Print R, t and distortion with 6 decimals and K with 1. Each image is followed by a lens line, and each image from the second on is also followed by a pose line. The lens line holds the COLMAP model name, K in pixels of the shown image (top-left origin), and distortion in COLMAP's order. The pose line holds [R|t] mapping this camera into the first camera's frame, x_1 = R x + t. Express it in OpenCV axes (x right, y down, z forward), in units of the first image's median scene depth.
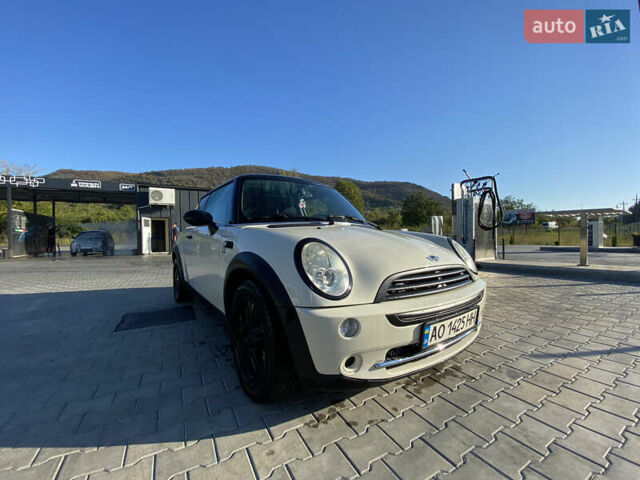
lens RADIAL K [[263.5, 0, 319.3], [0, 263.5, 239.0], [0, 0, 1]] dist [0.003647, -0.001360]
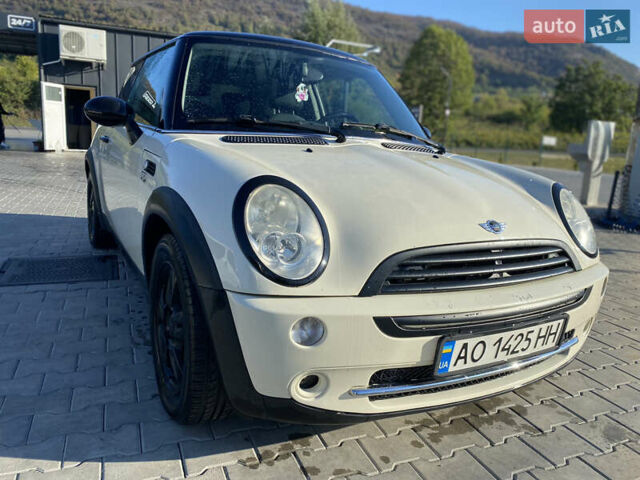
lens RADIAL K [[496.9, 0, 325.5], [0, 496.9, 236.7], [0, 0, 1]] dist [0.023815, -0.018777]
pose [[0.991534, 0.092133, -0.091497, 0.181192], [-0.073381, 0.978935, 0.190529, -0.079418], [0.107123, -0.182202, 0.977408, -0.071122]]
